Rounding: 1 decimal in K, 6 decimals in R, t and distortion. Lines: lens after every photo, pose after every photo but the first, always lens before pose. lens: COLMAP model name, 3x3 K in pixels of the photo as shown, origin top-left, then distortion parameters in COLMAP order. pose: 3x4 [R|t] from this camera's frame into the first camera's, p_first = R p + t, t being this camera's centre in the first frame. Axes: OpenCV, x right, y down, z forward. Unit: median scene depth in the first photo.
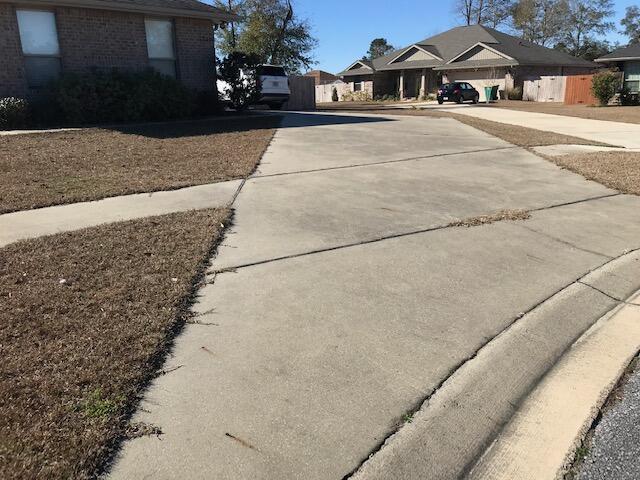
lens RADIAL K [[535.2, 0, 318.9], [0, 535.2, 239.8], [0, 0, 1]] dist [0.024664, 0.002050]
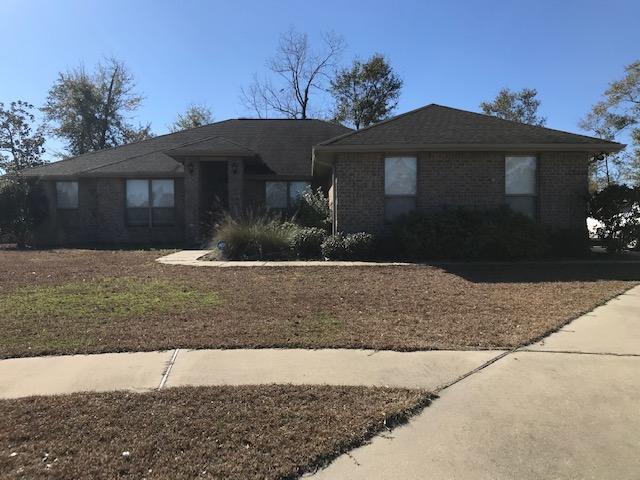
lens RADIAL K [[535.2, 0, 320.5], [0, 535.2, 239.0], [0, 0, 1]] dist [0.024664, 0.002050]
pose [[0.732818, 0.036136, -0.679464, 0.100475], [-0.197265, 0.966985, -0.161328, -0.055209], [0.651202, 0.252259, 0.715752, 0.157703]]
